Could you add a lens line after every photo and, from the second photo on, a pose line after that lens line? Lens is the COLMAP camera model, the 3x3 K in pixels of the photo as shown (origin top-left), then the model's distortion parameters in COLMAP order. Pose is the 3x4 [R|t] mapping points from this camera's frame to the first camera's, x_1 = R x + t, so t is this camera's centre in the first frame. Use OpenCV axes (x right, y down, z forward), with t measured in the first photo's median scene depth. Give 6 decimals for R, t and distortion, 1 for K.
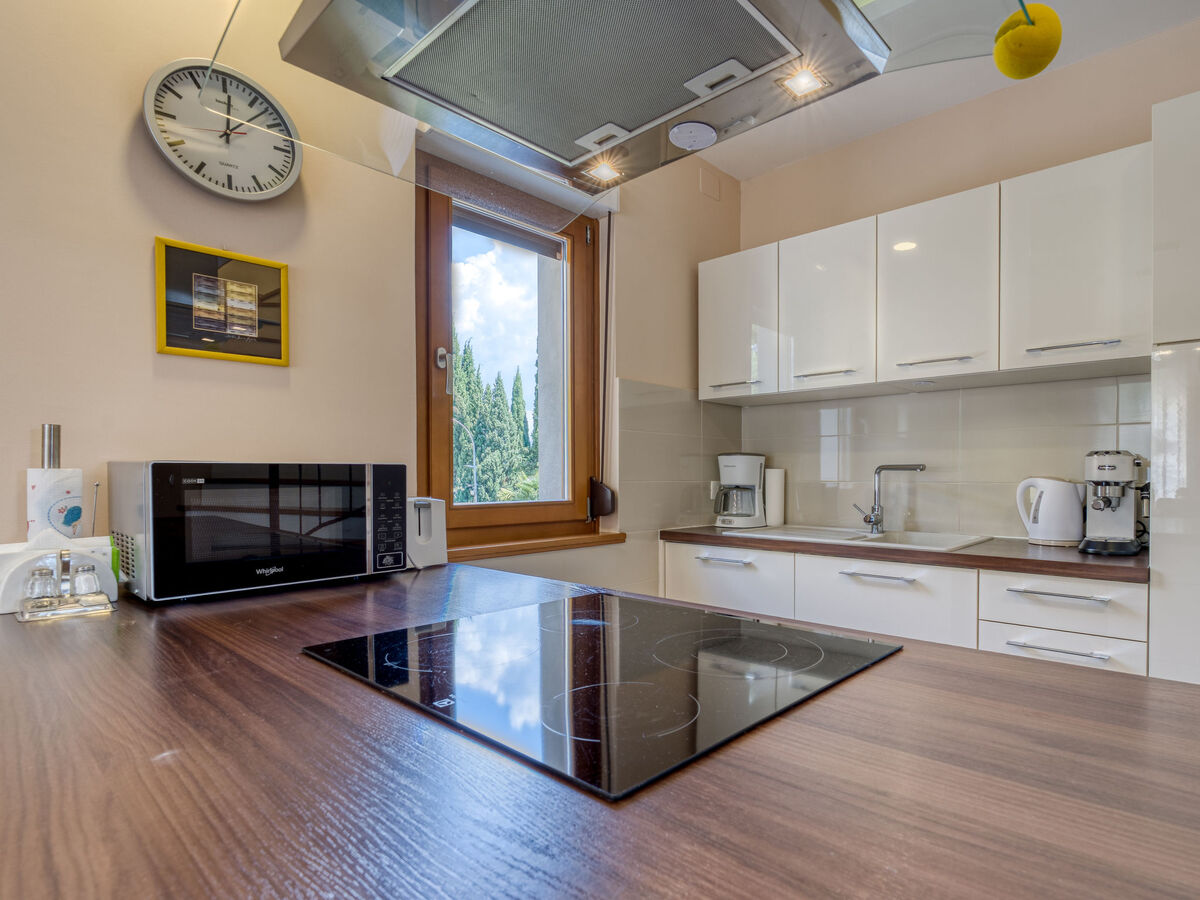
lens RADIAL K [[628.0, 0, 700.9], [0, 628.0, 479.7], [0, 0, 1]] dist [-0.003106, 0.000561]
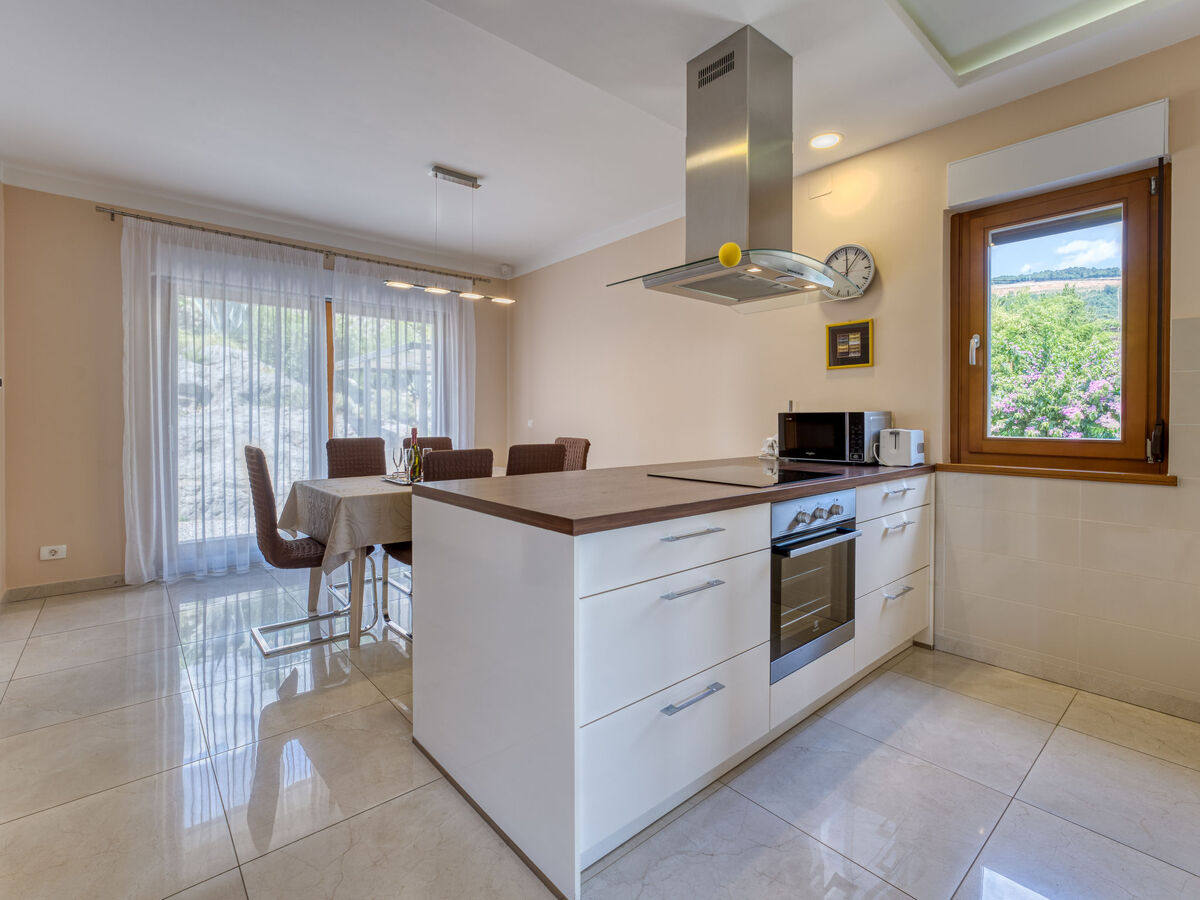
lens RADIAL K [[559.1, 0, 580.2], [0, 559.1, 424.6], [0, 0, 1]] dist [-0.013352, 0.001600]
pose [[-0.196301, 0.012832, -0.980460, 0.907722], [-0.008719, 0.999852, 0.014832, -0.000801], [0.980505, 0.011460, -0.196161, 0.259103]]
